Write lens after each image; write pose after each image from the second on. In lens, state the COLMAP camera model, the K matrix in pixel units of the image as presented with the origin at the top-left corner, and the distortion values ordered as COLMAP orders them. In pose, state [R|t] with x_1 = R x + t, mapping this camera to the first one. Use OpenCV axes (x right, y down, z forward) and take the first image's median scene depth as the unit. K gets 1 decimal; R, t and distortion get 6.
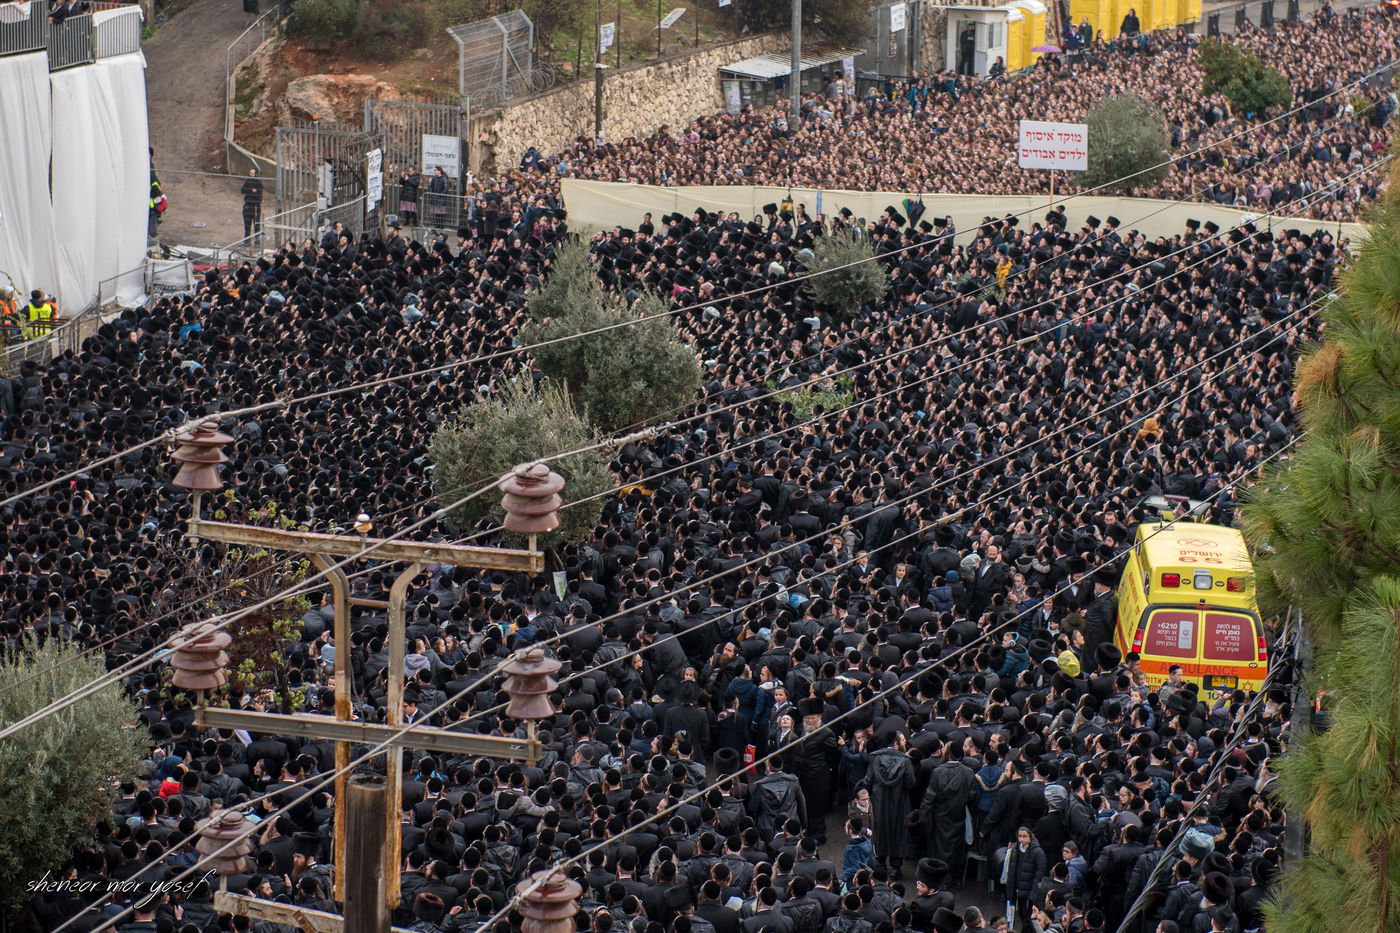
lens RADIAL K [[4210.2, 0, 700.4], [0, 4210.2, 470.0], [0, 0, 1]] dist [0.133878, 0.000000]
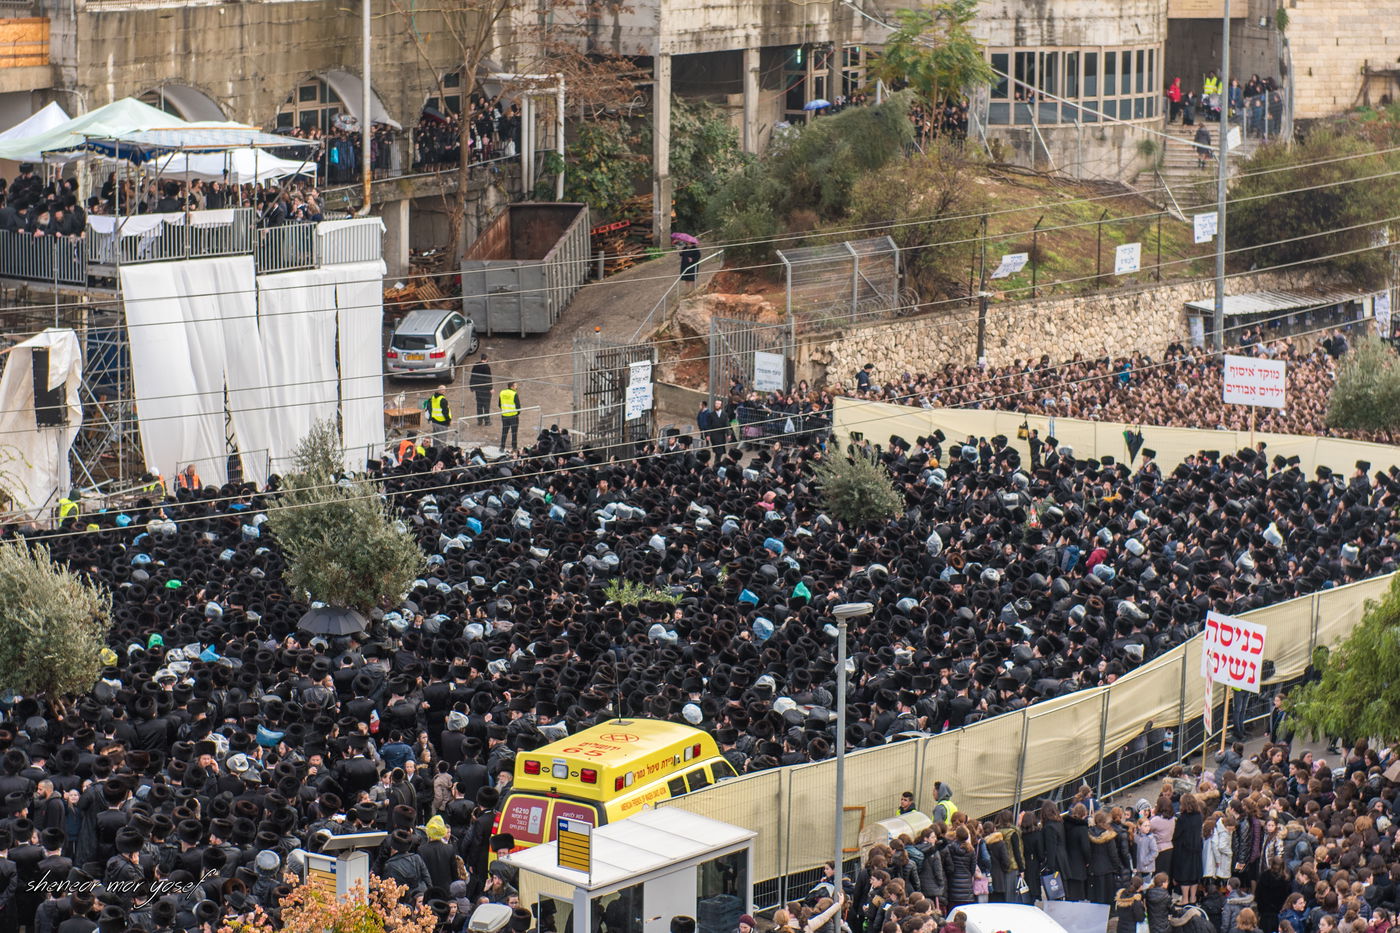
lens RADIAL K [[4210.2, 0, 701.1], [0, 4210.2, 461.3], [0, 0, 1]] dist [0.133878, 0.000000]
pose [[0.944523, 0.046346, -0.325160, 0.261066], [-0.065865, 0.996611, -0.049276, -0.000333], [0.321774, 0.067959, 0.944374, 0.014145]]
